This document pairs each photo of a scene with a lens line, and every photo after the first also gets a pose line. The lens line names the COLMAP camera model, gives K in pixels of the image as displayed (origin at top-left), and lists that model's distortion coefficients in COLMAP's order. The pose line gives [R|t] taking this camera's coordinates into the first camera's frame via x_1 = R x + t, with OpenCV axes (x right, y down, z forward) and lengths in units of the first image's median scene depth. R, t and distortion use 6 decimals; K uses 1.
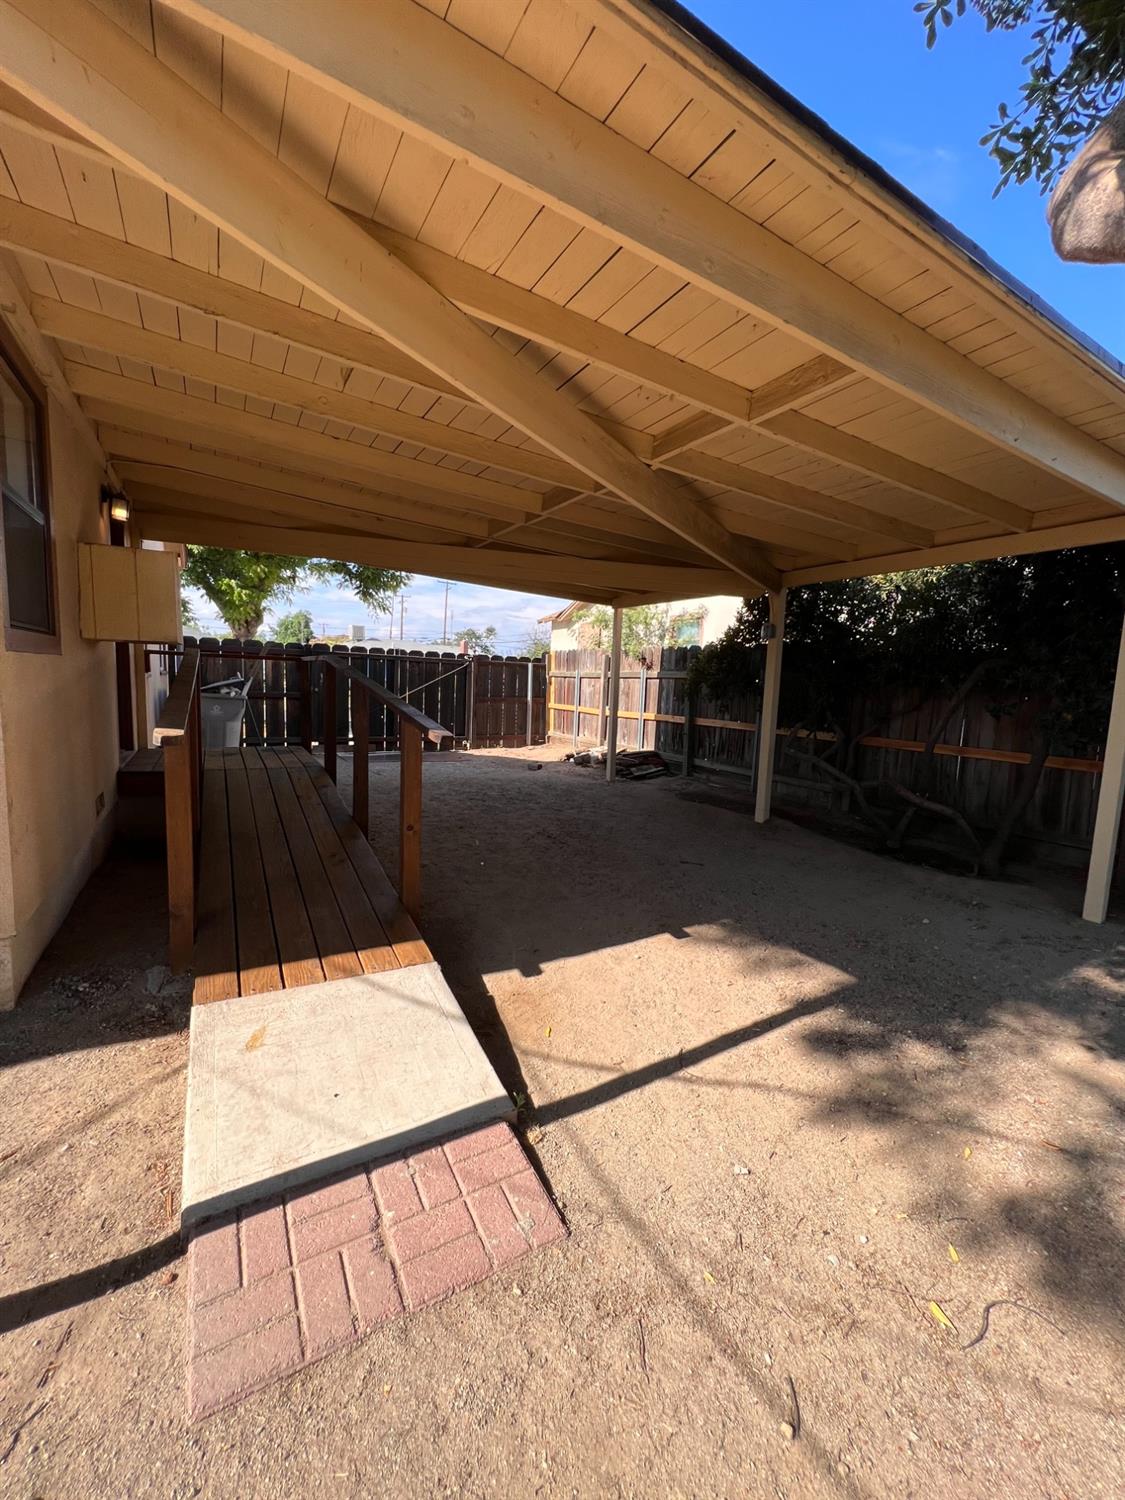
lens RADIAL K [[603.4, 0, 564.9], [0, 603.4, 748.5], [0, 0, 1]] dist [-0.013003, -0.000045]
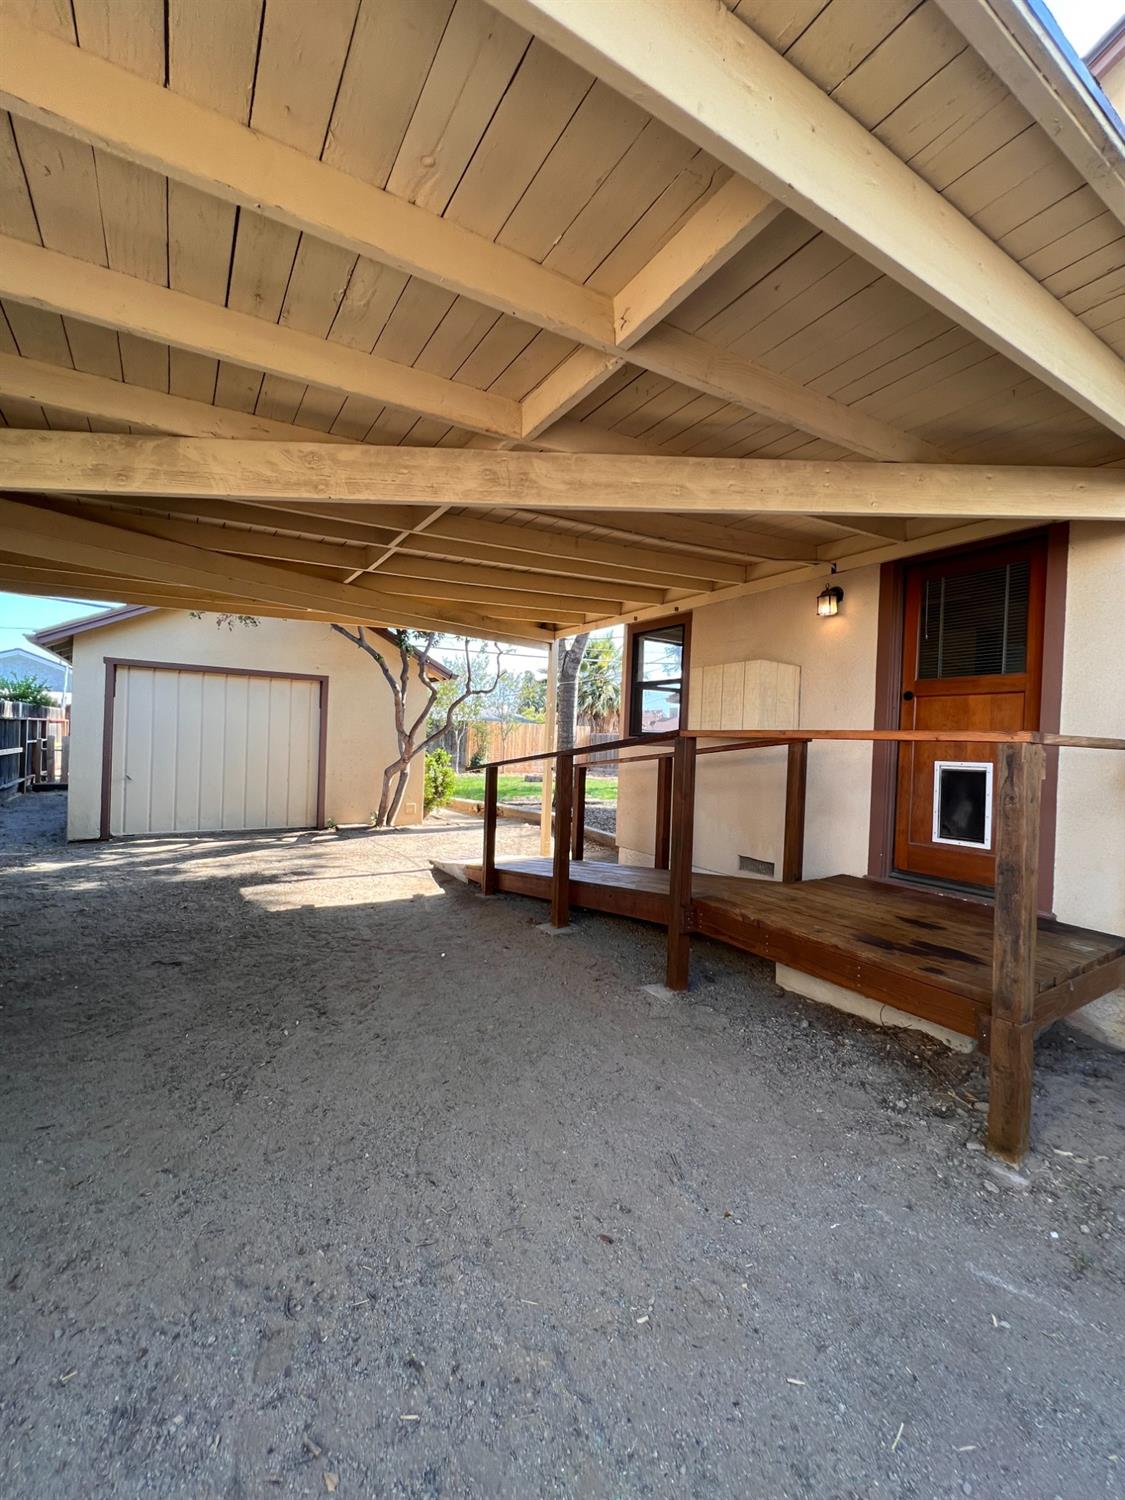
lens RADIAL K [[603.4, 0, 560.6], [0, 603.4, 744.9], [0, 0, 1]] dist [-0.013003, -0.000045]
pose [[-0.996329, -0.072412, -0.045667, -0.249997], [-0.077173, 0.990598, 0.112958, -0.223787], [0.037058, 0.116068, -0.992550, 1.881814]]
